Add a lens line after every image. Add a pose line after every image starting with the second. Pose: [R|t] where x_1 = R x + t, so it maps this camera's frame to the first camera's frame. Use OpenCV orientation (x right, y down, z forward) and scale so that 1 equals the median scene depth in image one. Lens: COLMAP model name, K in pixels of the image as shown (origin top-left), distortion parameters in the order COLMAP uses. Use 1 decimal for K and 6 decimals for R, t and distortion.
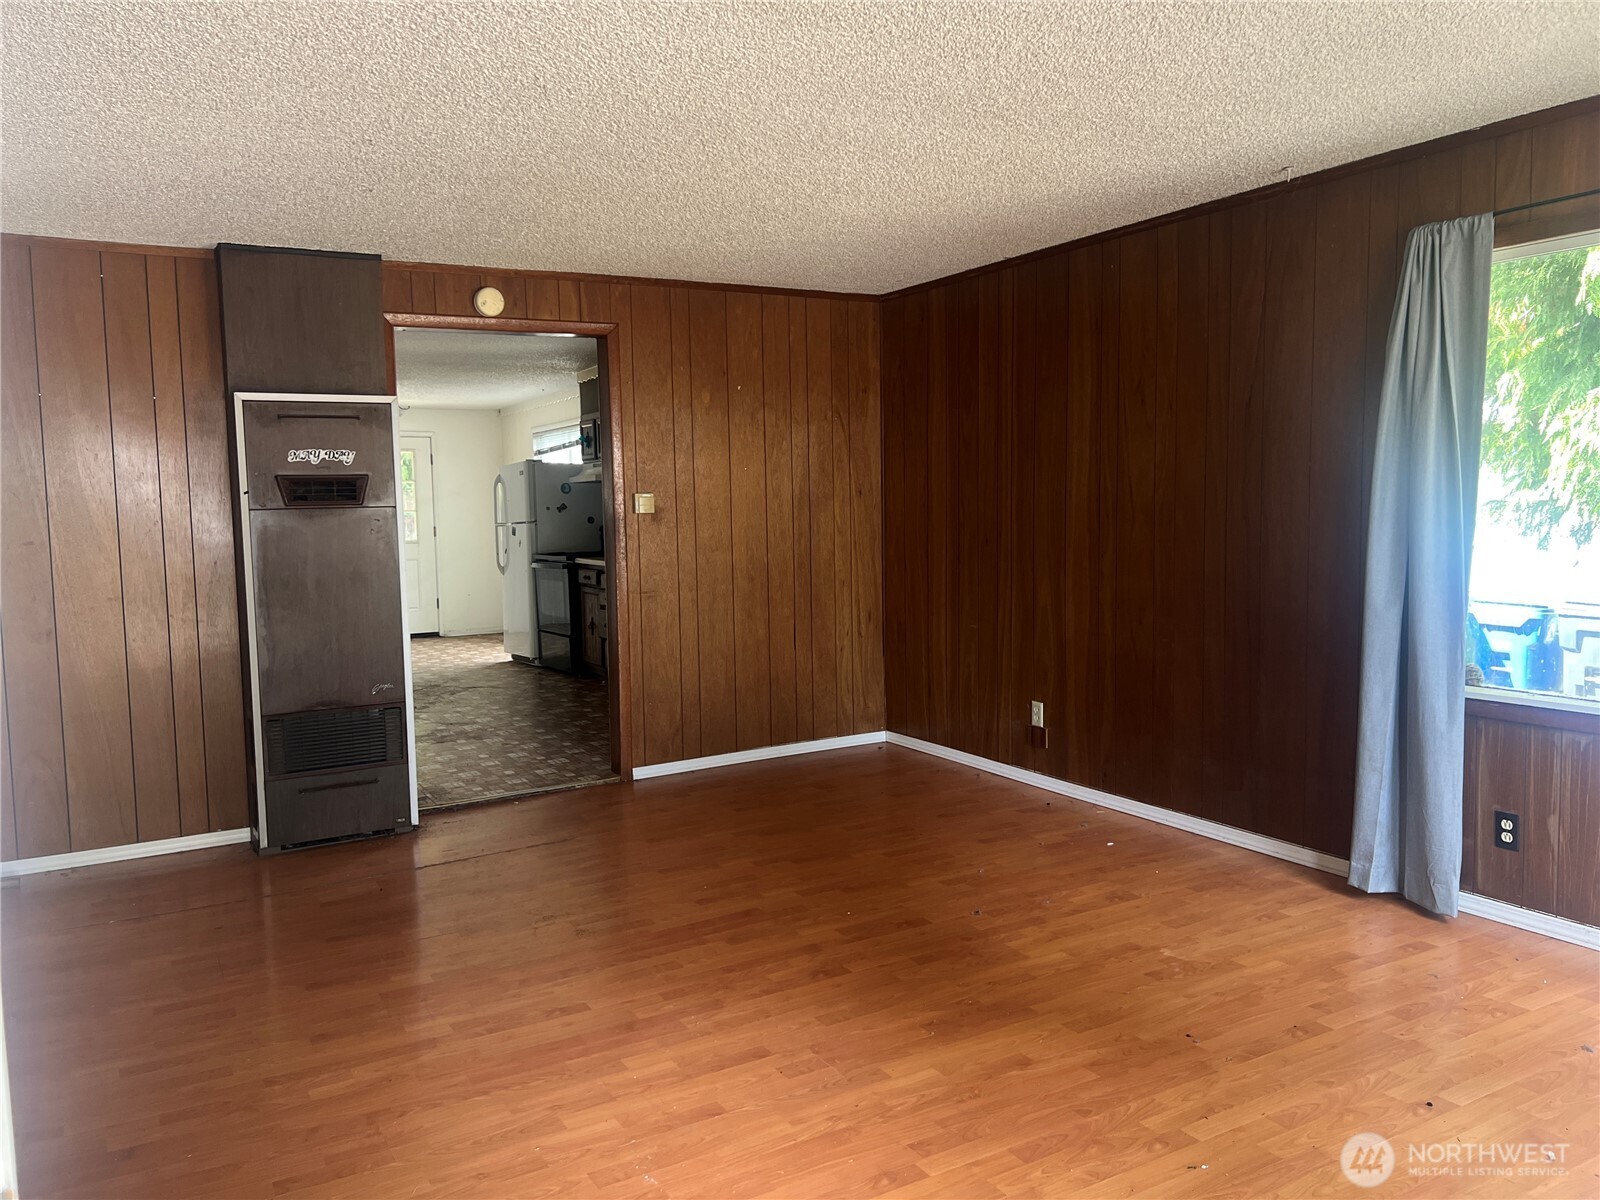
lens RADIAL K [[1209.4, 0, 800.8], [0, 1209.4, 599.5], [0, 0, 1]] dist [0.000180, -0.000348]
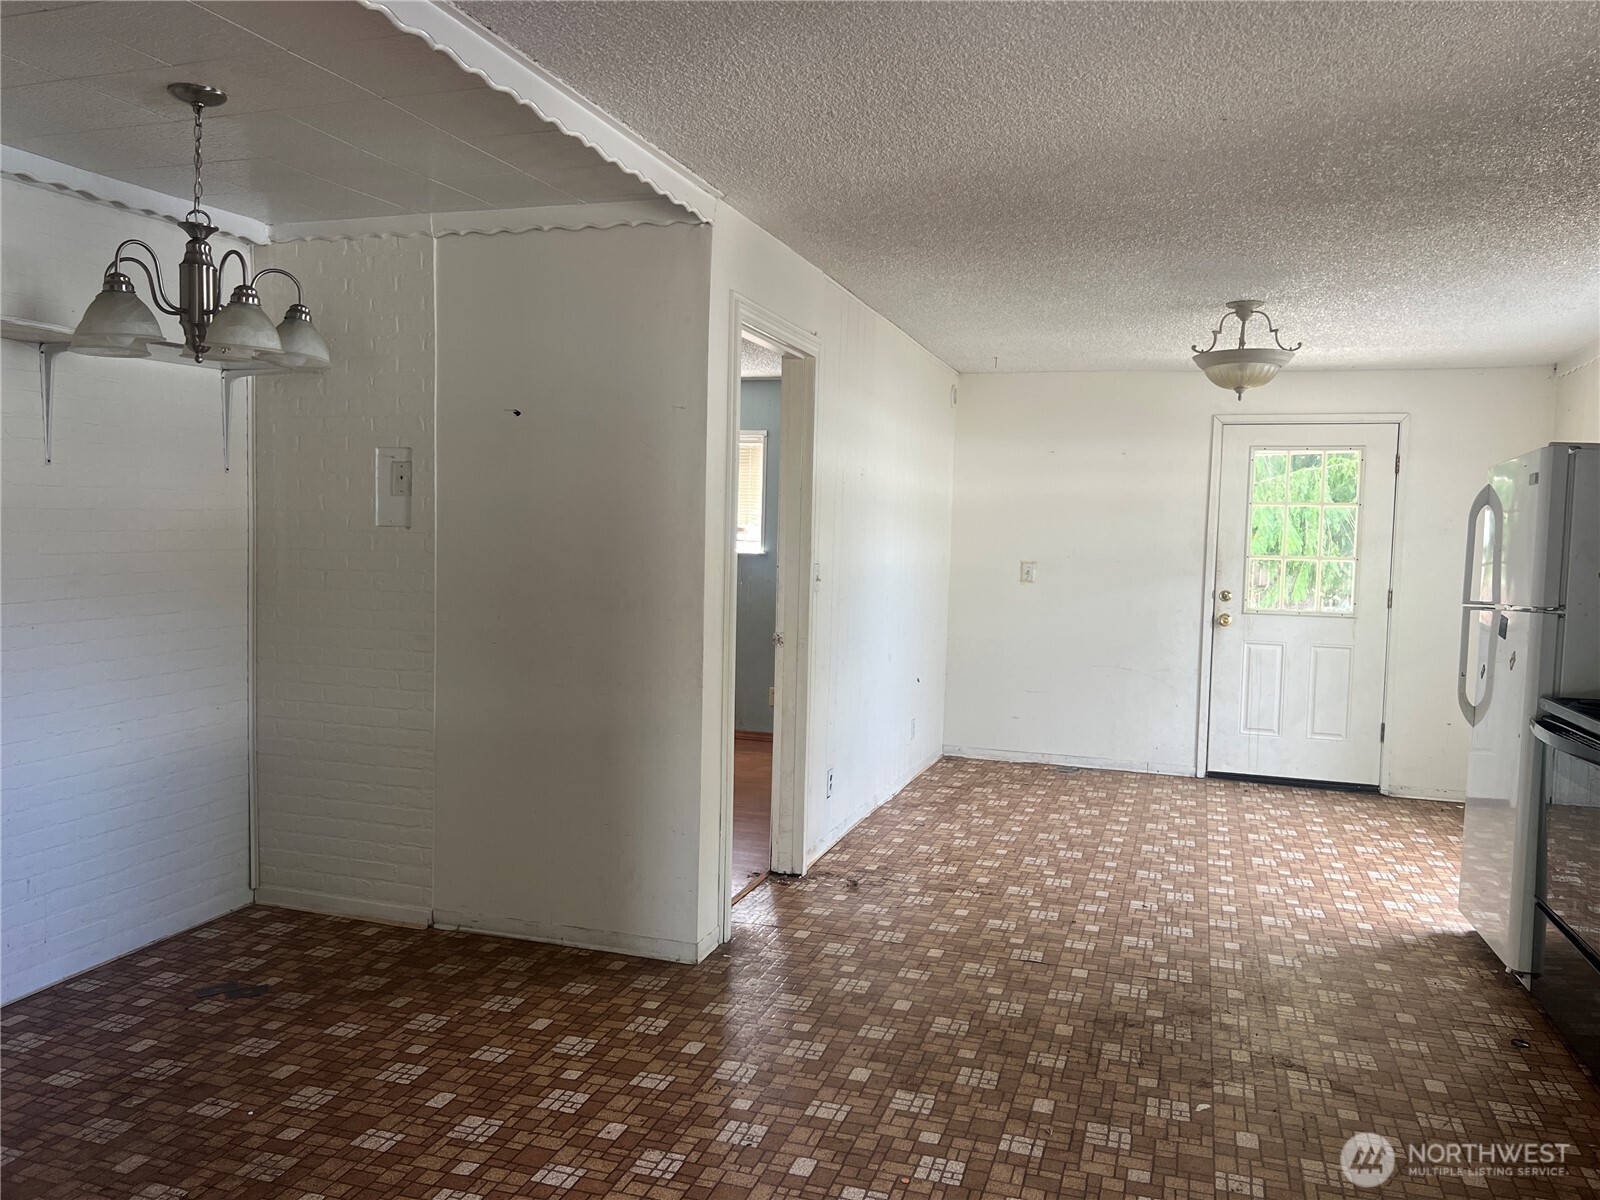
lens RADIAL K [[1209.4, 0, 799.5], [0, 1209.4, 602.1], [0, 0, 1]] dist [0.000180, -0.000348]
pose [[0.664048, 0.080238, -0.743372, -0.094637], [-0.098969, 0.994910, 0.018981, -0.048093], [0.741111, 0.060966, 0.668609, 0.548479]]
